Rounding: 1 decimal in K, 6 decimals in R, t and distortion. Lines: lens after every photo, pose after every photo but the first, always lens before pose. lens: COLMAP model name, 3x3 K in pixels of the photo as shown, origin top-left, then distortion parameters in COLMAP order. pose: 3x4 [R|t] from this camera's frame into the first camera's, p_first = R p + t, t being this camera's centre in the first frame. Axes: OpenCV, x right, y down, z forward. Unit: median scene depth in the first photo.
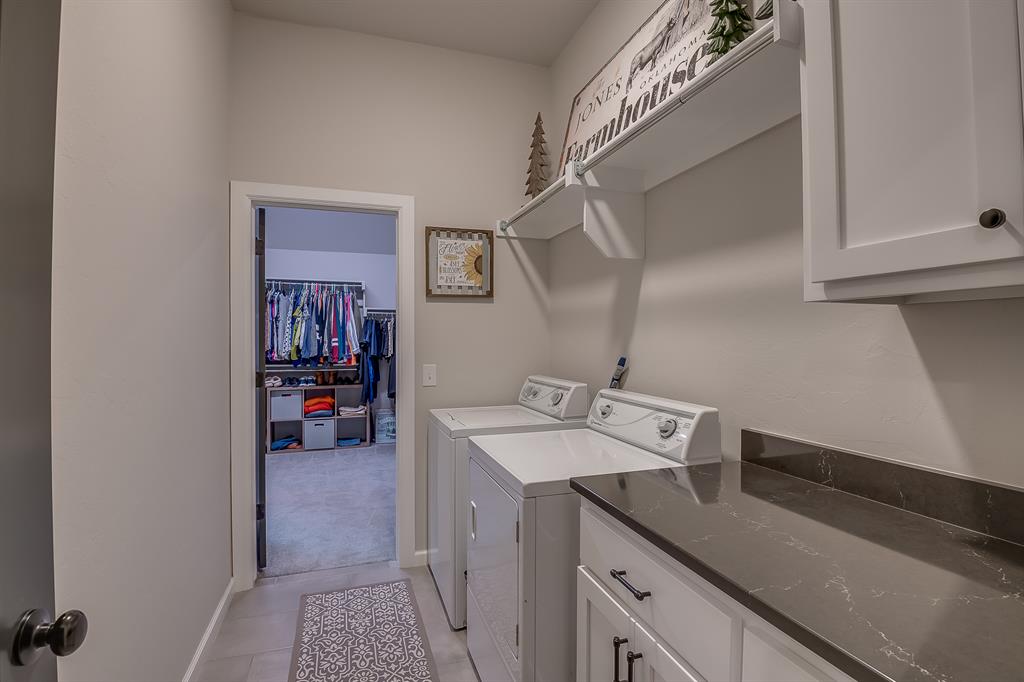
lens RADIAL K [[467.7, 0, 512.0], [0, 467.7, 341.0], [0, 0, 1]] dist [-0.010629, -0.012036]
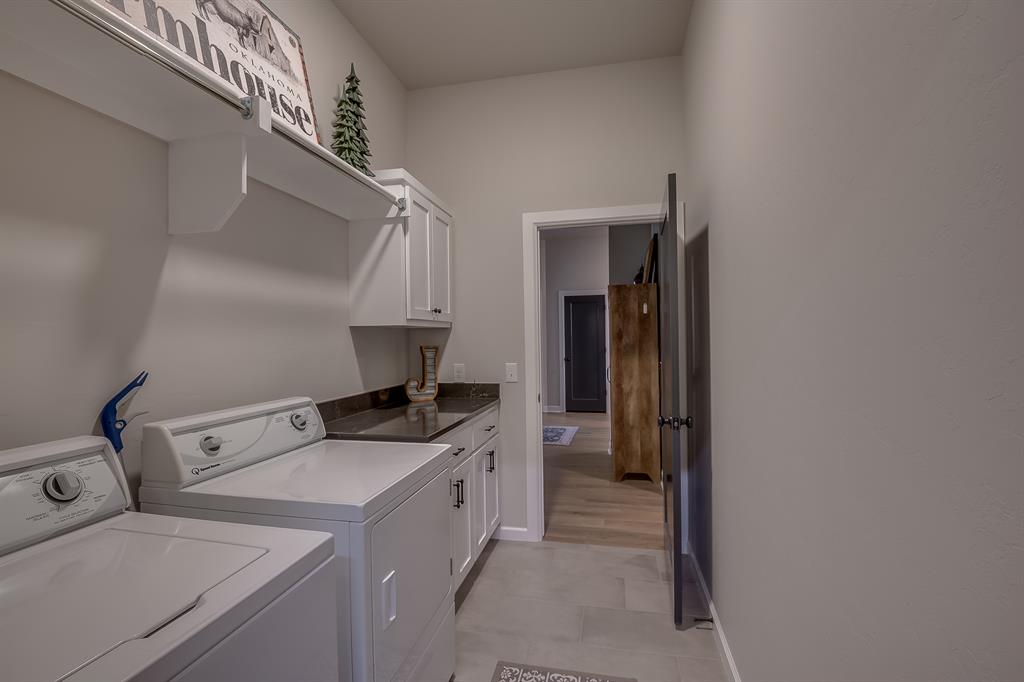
lens RADIAL K [[467.7, 0, 512.0], [0, 467.7, 341.0], [0, 0, 1]] dist [-0.010629, -0.012036]
pose [[-0.856389, 0.009017, 0.516252, -0.674016], [0.014521, 0.999873, 0.006623, -0.006447], [-0.516127, 0.013169, -0.856411, 1.665838]]
